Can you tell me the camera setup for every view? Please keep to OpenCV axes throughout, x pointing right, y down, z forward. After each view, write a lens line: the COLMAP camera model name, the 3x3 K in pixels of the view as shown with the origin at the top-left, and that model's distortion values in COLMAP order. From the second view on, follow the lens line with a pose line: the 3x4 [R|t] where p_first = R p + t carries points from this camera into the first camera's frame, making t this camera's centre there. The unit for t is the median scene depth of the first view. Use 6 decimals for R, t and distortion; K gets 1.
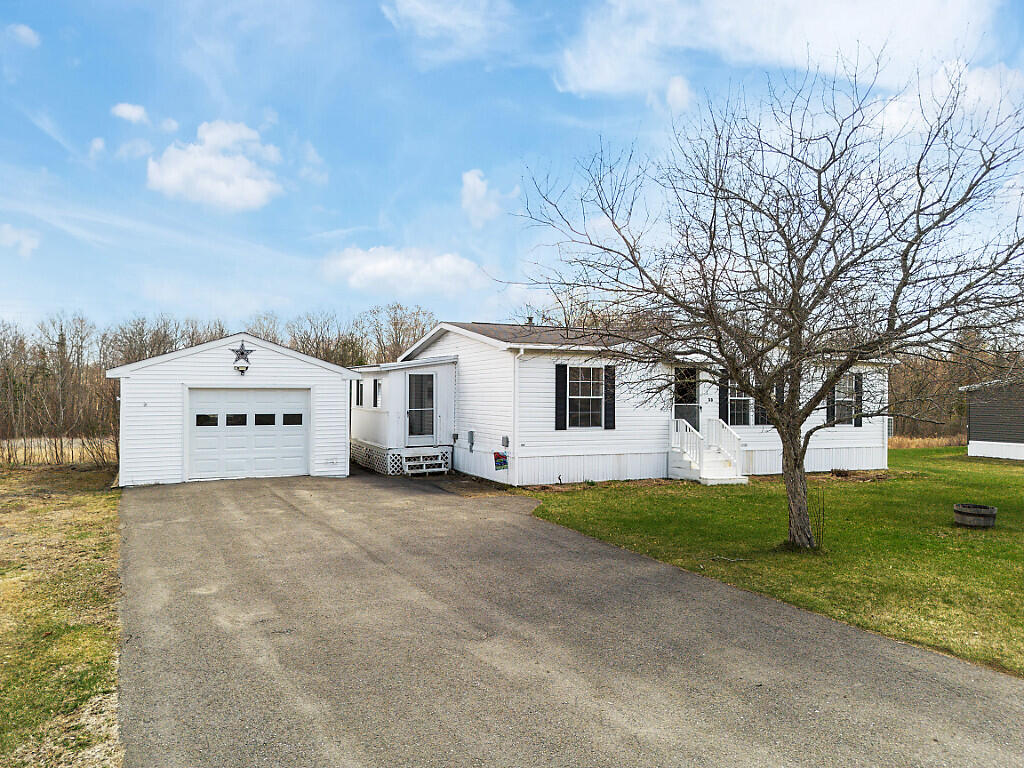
lens RADIAL K [[745.2, 0, 504.6], [0, 745.2, 384.6], [0, 0, 1]] dist [0.042214, -0.028240]
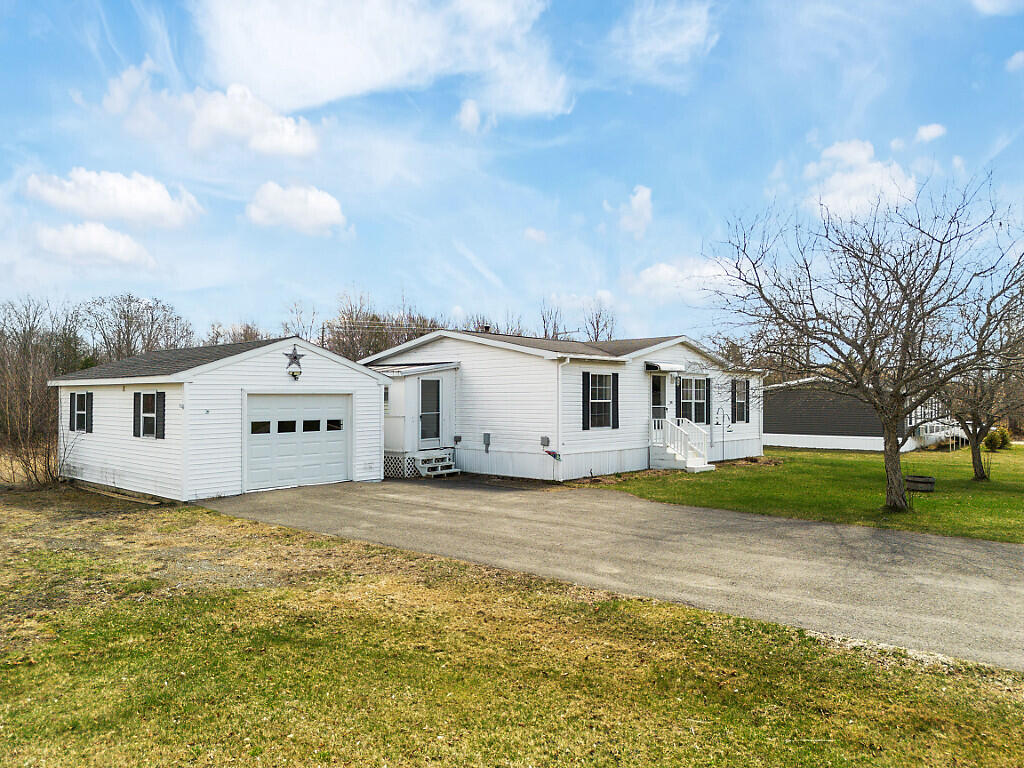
lens RADIAL K [[745.2, 0, 517.0], [0, 745.2, 388.9], [0, 0, 1]] dist [0.042214, -0.028240]
pose [[0.921978, -0.000133, 0.387241, -0.457156], [-0.001087, 0.999995, 0.002932, -0.004663], [-0.387240, -0.003124, 0.921974, -0.003658]]
